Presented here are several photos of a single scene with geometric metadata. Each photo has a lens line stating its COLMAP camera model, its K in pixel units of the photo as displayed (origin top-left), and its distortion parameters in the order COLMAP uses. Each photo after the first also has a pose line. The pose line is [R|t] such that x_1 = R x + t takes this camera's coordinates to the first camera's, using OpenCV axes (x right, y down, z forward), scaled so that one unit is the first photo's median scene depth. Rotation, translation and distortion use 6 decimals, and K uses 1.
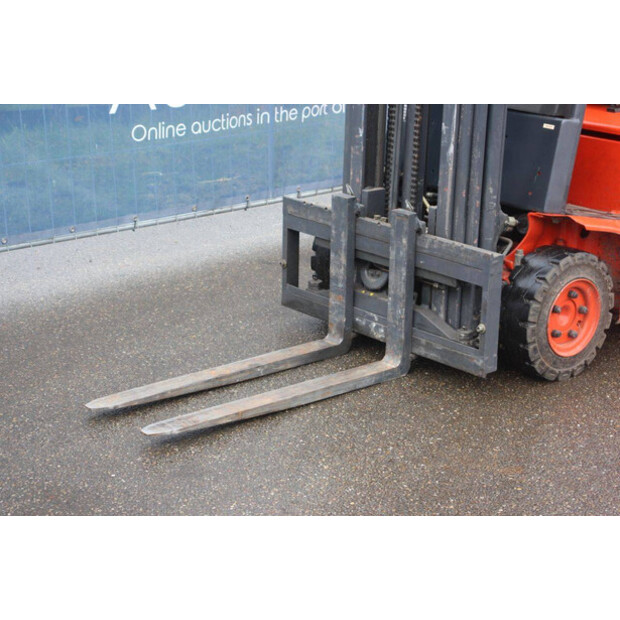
lens RADIAL K [[1472.1, 0, 310.1], [0, 1472.1, 313.1], [0, 0, 1]] dist [0.361687, 0.000000]
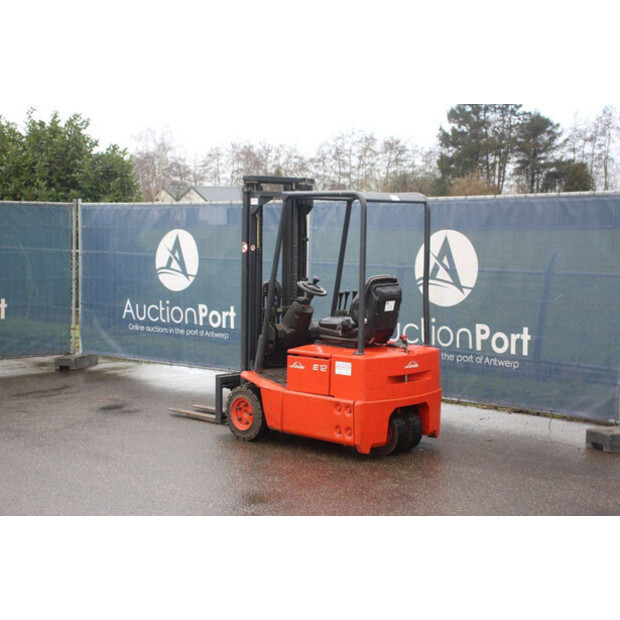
lens RADIAL K [[1057.5, 0, 309.1], [0, 1057.5, 304.5], [0, 0, 1]] dist [0.170811, 0.000000]
pose [[0.078097, 0.050040, -0.995689, 1.895846], [-0.300251, 0.953549, 0.024372, -0.241625], [0.950658, 0.297054, 0.089494, 0.890313]]
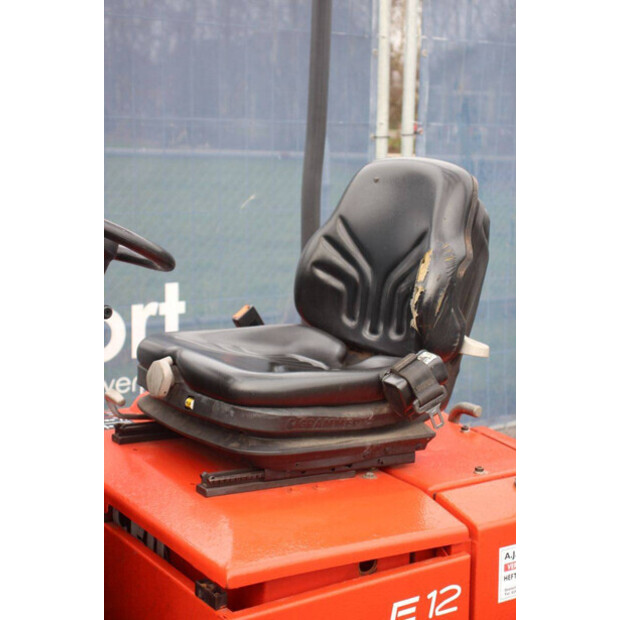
lens RADIAL K [[1070.8, 0, 314.3], [0, 1070.8, 309.2], [0, 0, 1]] dist [0.194873, 0.000000]
pose [[0.990236, 0.027556, -0.136653, 0.296896], [-0.045905, 0.990052, -0.133001, -0.160974], [0.131629, 0.137976, 0.981650, 0.719930]]
